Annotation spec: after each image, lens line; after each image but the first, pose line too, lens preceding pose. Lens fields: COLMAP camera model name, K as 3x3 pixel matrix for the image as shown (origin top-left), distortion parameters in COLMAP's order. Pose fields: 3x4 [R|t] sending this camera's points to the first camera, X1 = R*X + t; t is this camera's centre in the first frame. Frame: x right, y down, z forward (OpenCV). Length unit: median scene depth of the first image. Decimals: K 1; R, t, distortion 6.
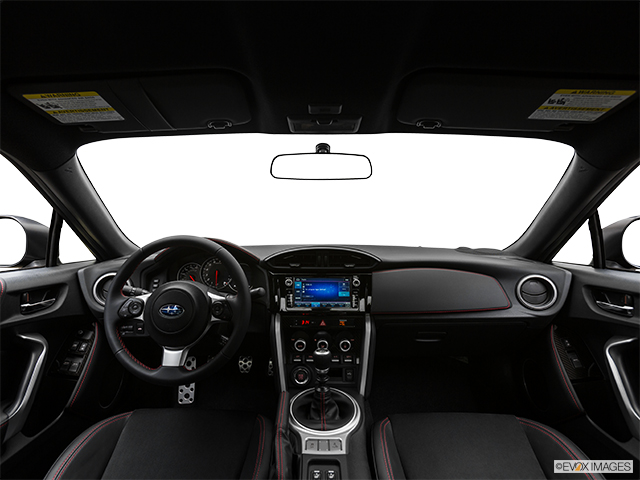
lens RADIAL K [[326.2, 0, 322.2], [0, 326.2, 239.8], [0, 0, 1]] dist [-0.010423, 0.004235]
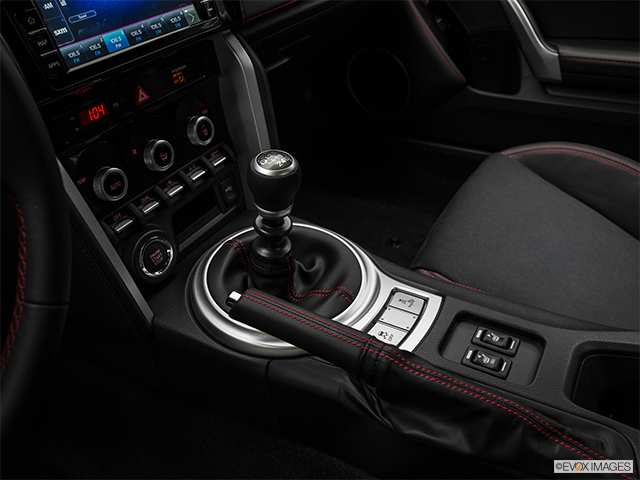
lens RADIAL K [[506.4, 0, 322.1], [0, 506.4, 252.1], [0, 0, 1]] dist [-0.082141, 0.023740]
pose [[0.514242, -0.552712, 0.655793, -0.338819], [0.131016, 0.806295, 0.576821, 0.119705], [-0.847579, -0.210706, 0.487045, 0.581298]]
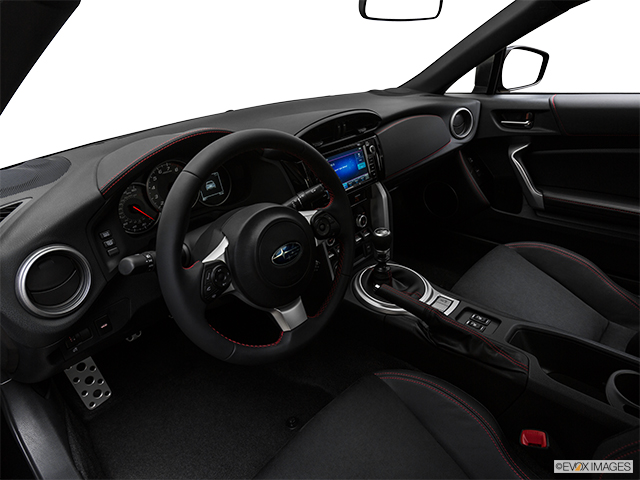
lens RADIAL K [[385.2, 0, 324.6], [0, 385.2, 242.3], [0, 0, 1]] dist [-0.009678, -0.000324]
pose [[0.675182, -0.376918, 0.634084, -0.733655], [0.101387, 0.898859, 0.426349, -0.096118], [-0.730650, -0.223575, 0.645108, 0.382147]]
